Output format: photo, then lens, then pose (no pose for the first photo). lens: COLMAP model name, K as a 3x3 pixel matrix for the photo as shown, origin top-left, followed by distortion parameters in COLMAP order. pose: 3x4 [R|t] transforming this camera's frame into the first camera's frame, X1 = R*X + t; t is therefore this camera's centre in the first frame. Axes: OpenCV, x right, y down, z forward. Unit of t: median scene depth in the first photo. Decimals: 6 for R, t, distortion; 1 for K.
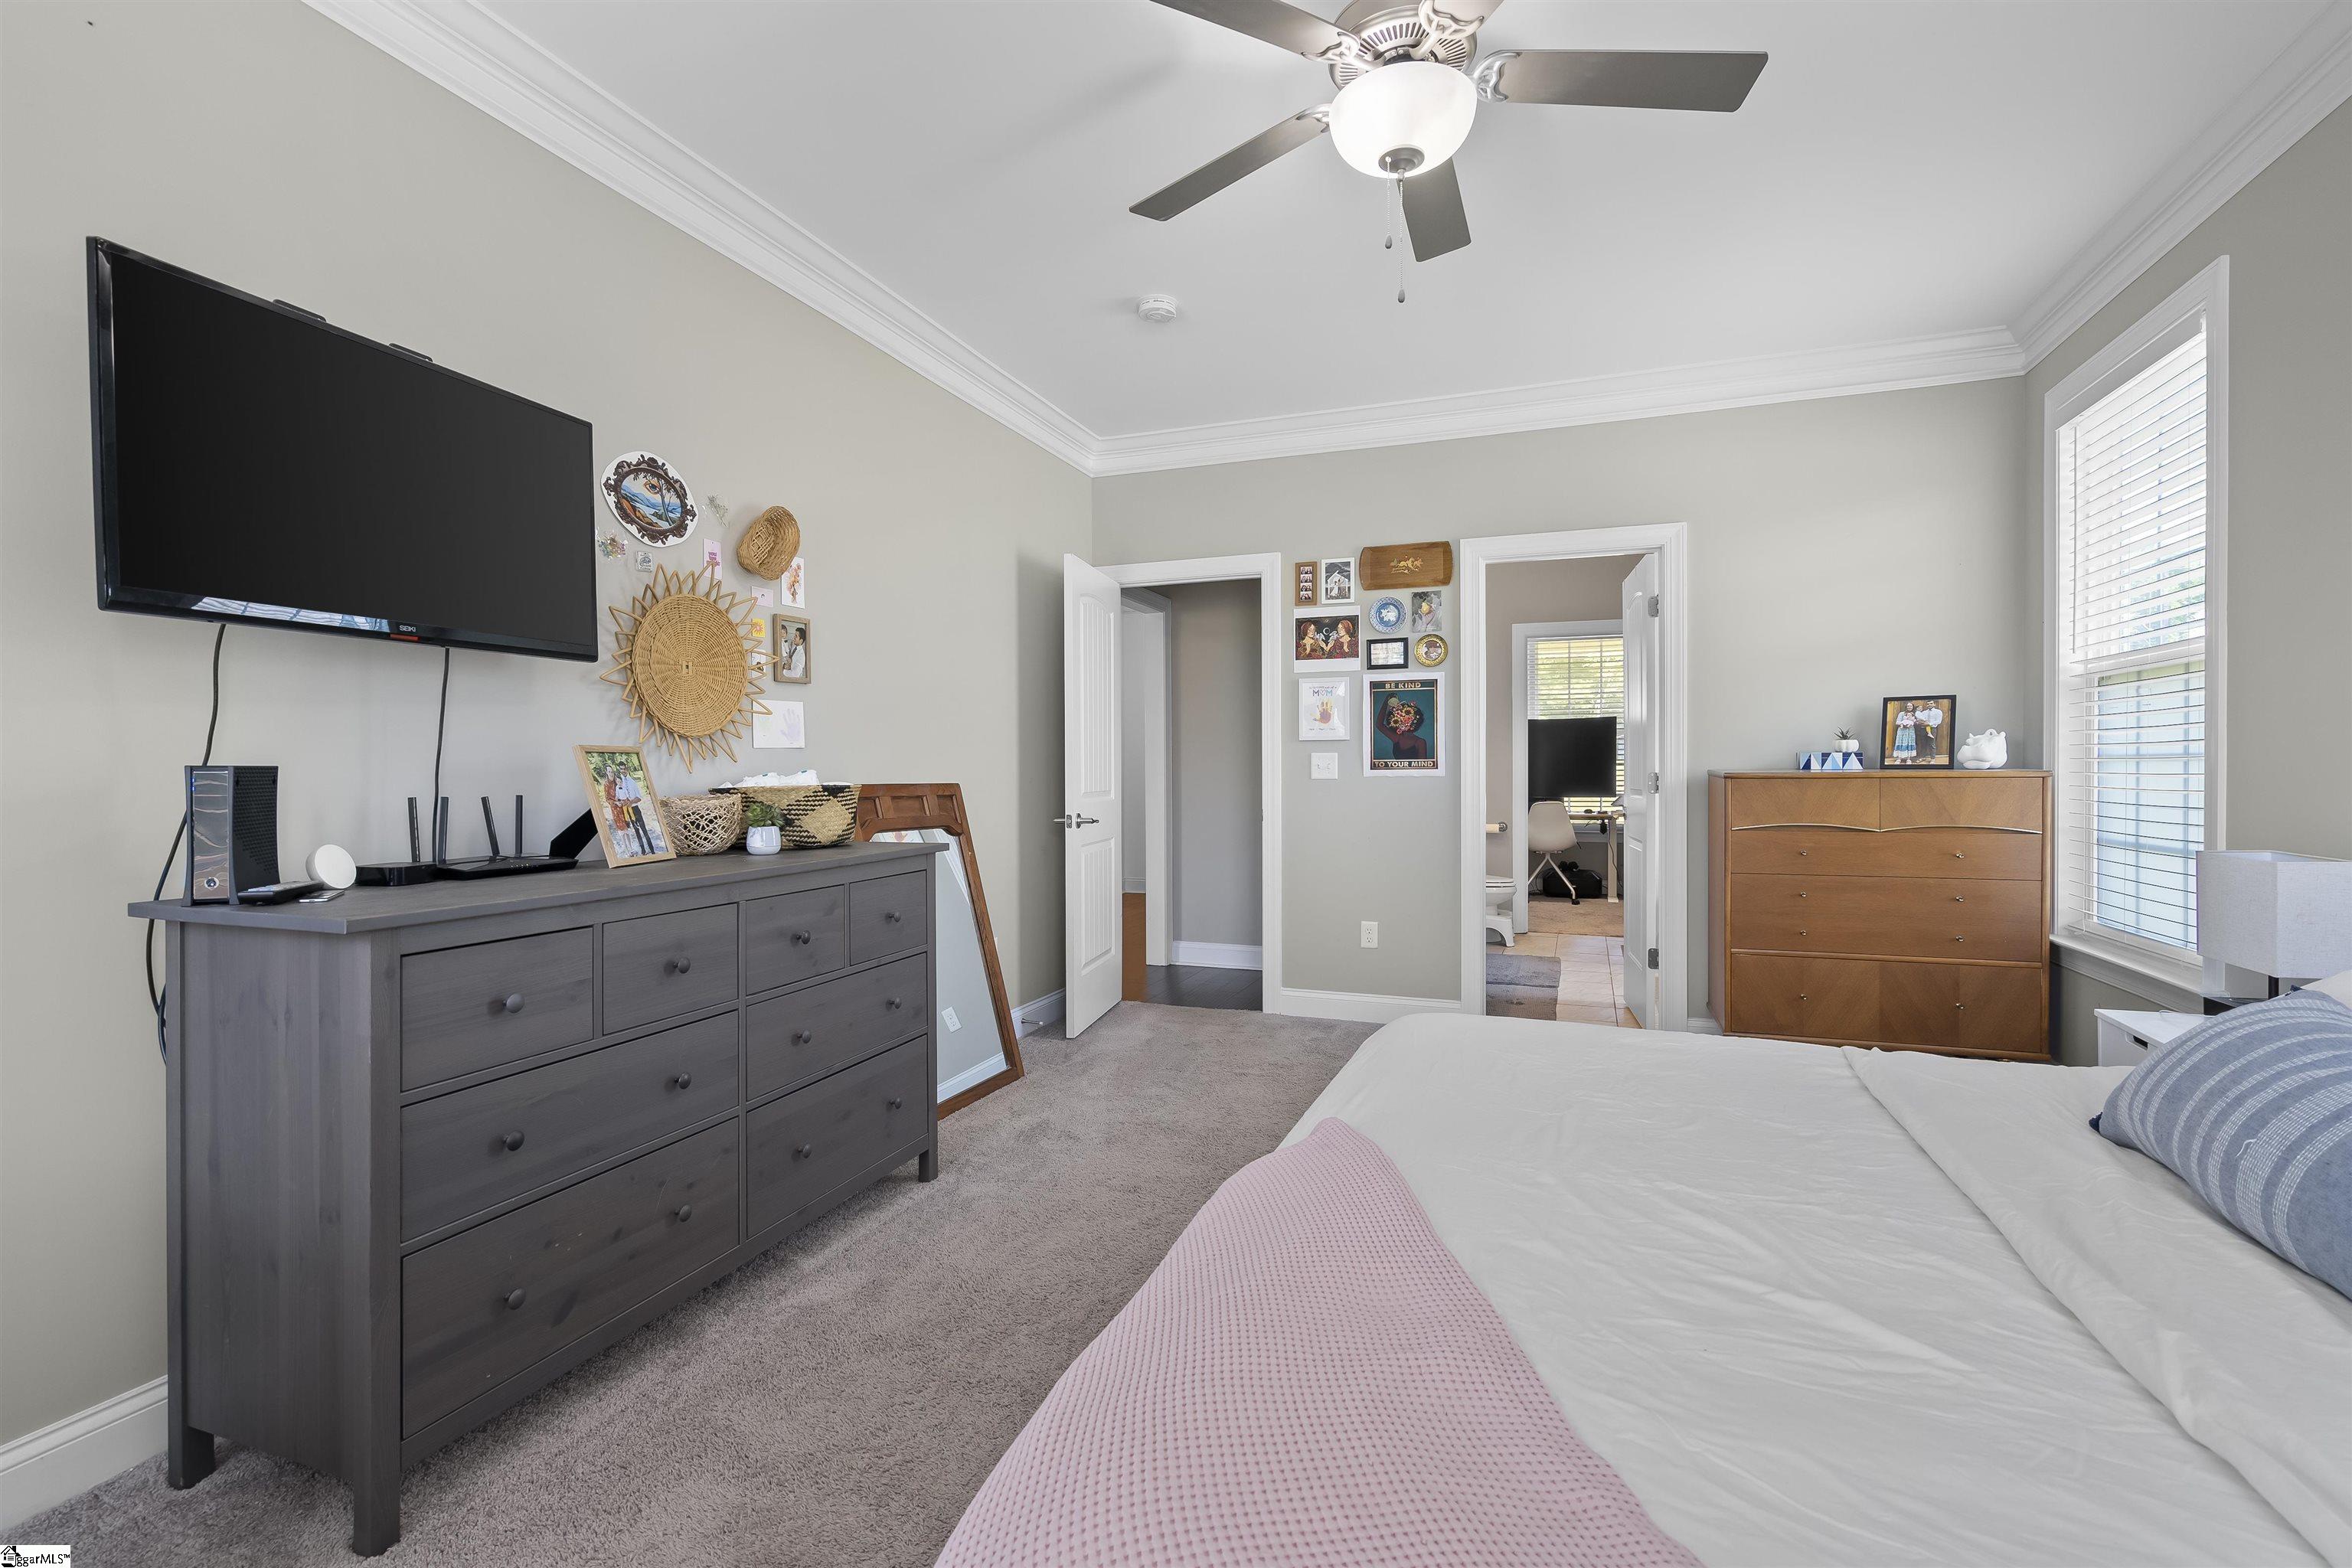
lens RADIAL K [[1054.6, 0, 1176.0], [0, 1054.6, 784.0], [0, 0, 1]] dist [-0.003420, 0.001014]
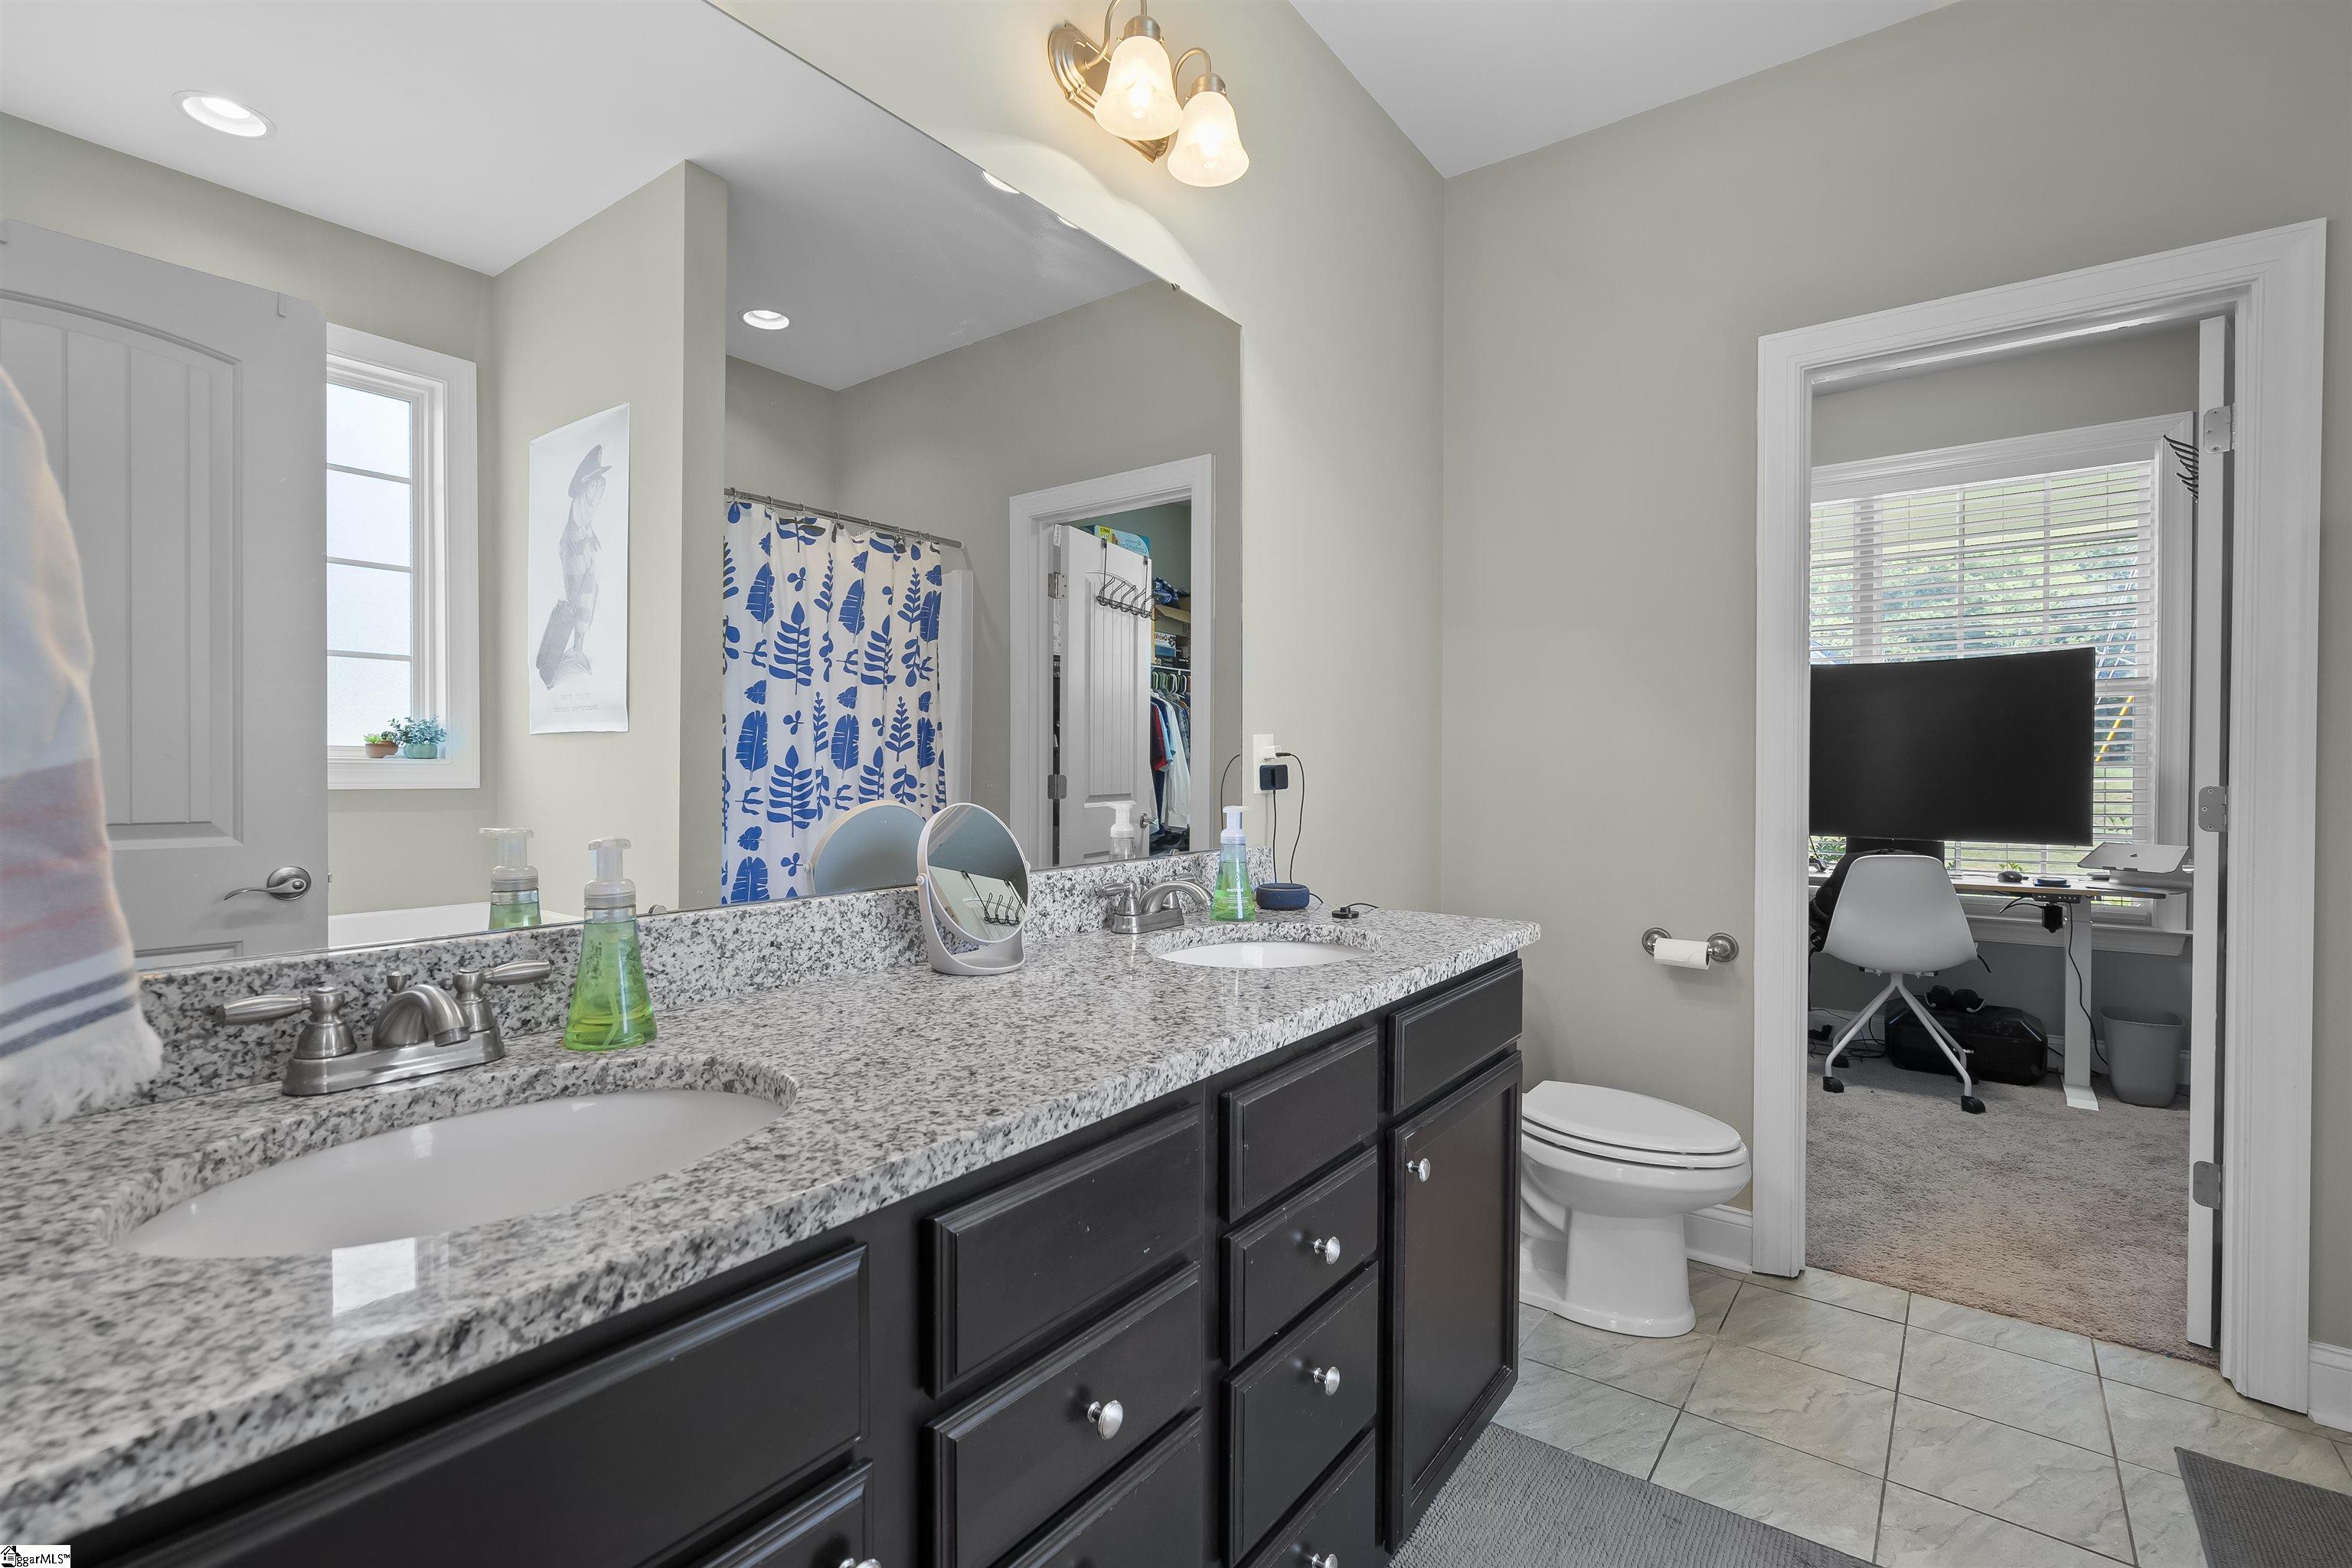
lens RADIAL K [[1054.6, 0, 1176.0], [0, 1054.6, 784.0], [0, 0, 1]] dist [-0.003420, 0.001014]
pose [[0.958630, 0.011249, -0.284432, 0.195118], [-0.010934, 0.999937, 0.002697, -0.008652], [0.284445, 0.000525, 0.958692, 0.514046]]
